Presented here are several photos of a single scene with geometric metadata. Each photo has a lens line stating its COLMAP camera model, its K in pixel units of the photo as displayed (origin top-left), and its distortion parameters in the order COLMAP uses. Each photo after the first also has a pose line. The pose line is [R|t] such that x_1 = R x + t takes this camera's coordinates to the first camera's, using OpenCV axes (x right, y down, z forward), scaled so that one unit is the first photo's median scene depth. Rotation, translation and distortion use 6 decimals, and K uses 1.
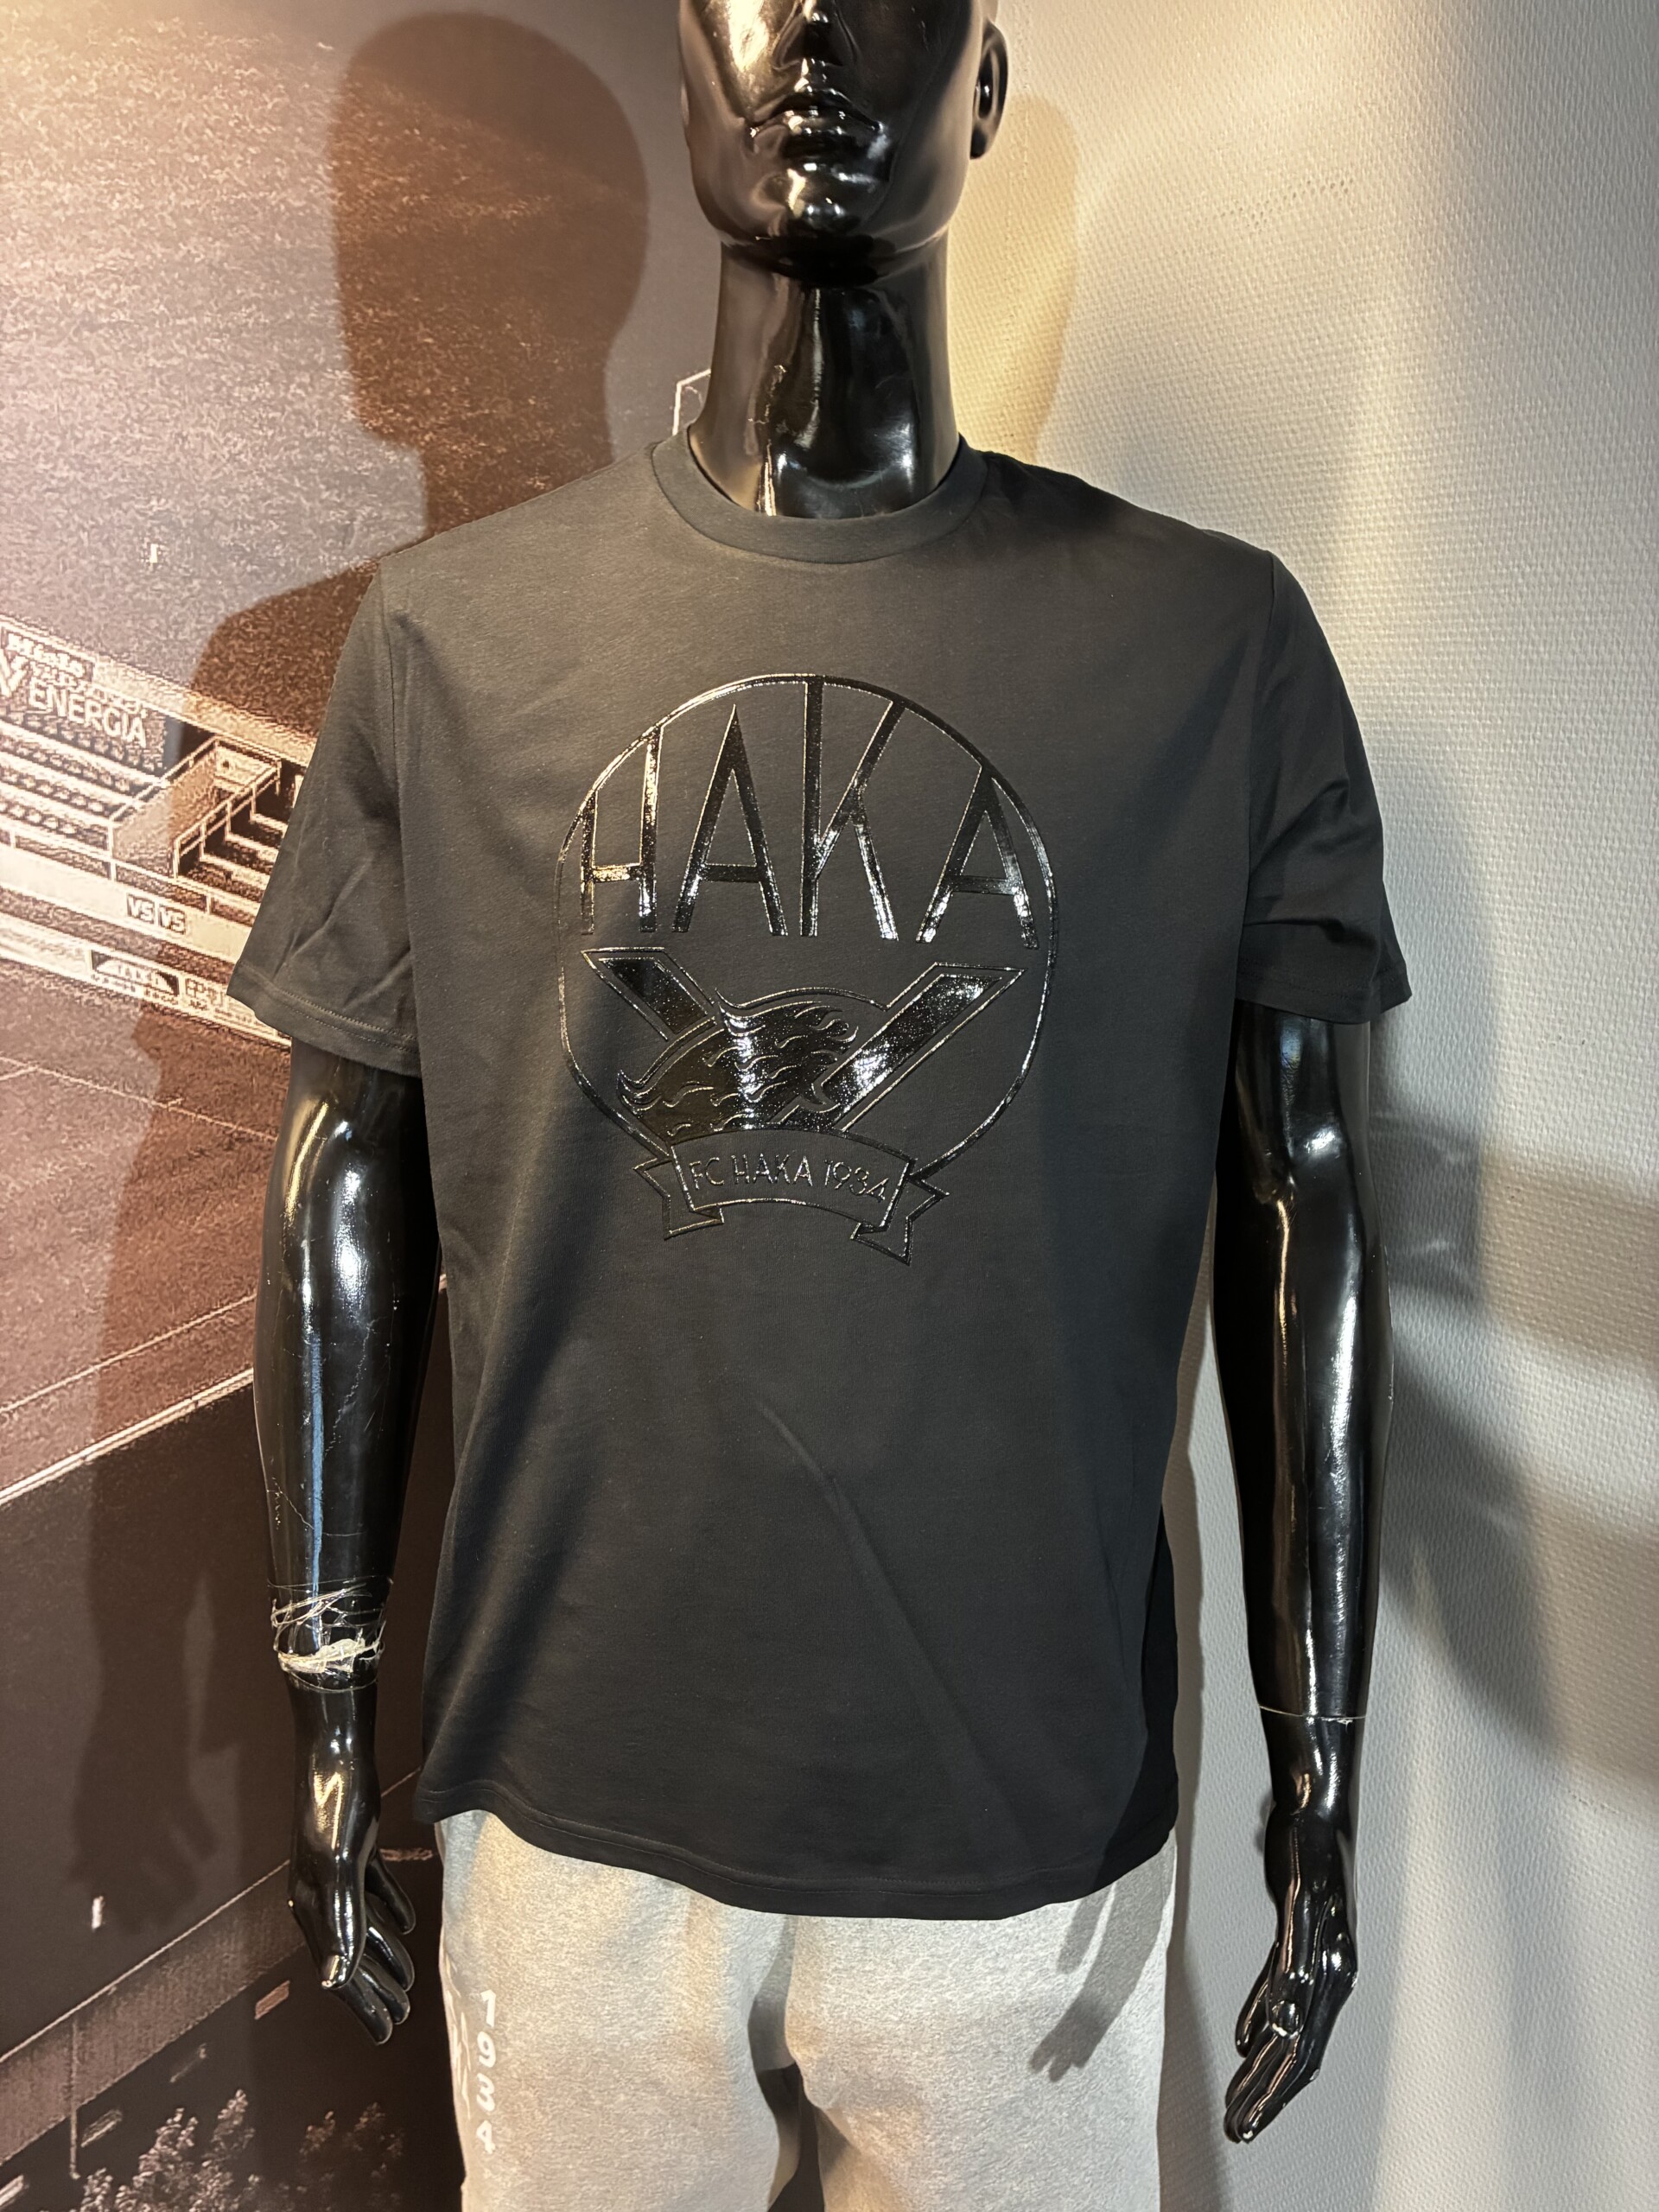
lens RADIAL K [[1594.5, 0, 837.1], [0, 1594.5, 1136.0], [0, 0, 1]] dist [0.005577, 0.001344]
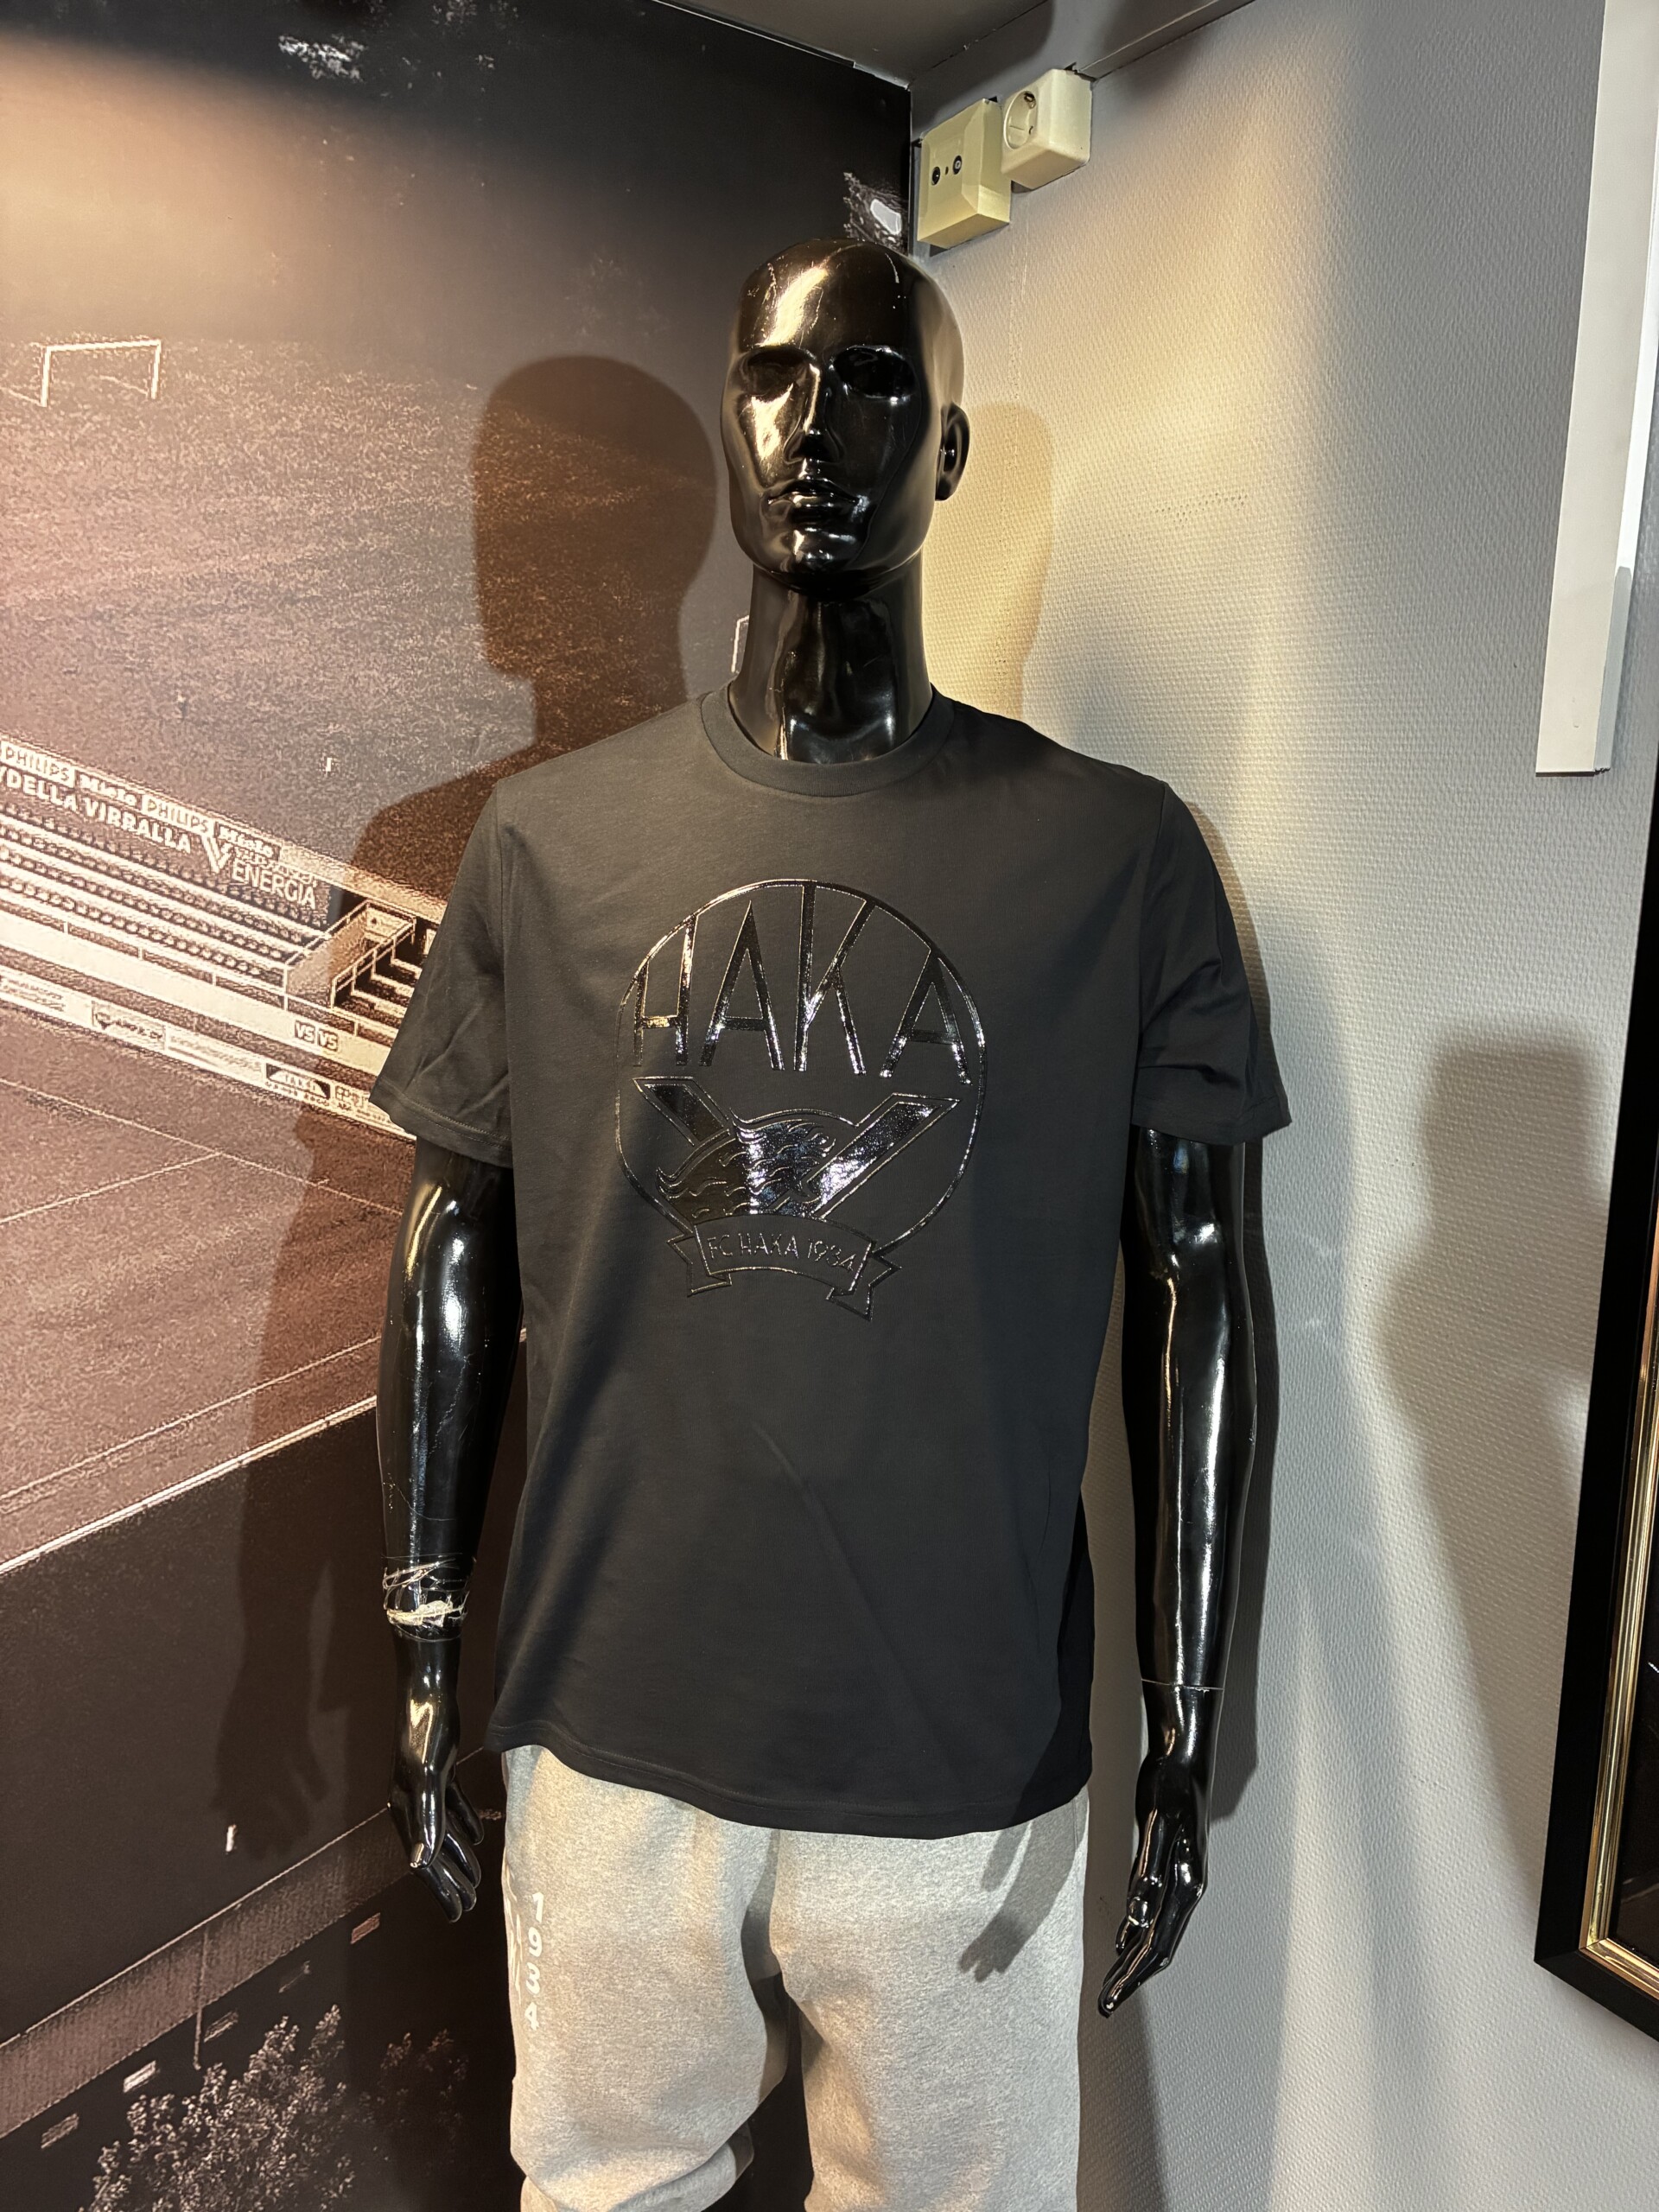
lens RADIAL K [[1594.5, 0, 837.1], [0, 1594.5, 1136.0], [0, 0, 1]] dist [0.005577, 0.001344]
pose [[0.997752, 0.023521, -0.062748, 0.085715], [-0.027034, 0.998080, -0.055731, 0.002184], [0.061317, 0.057302, 0.996472, -0.287445]]
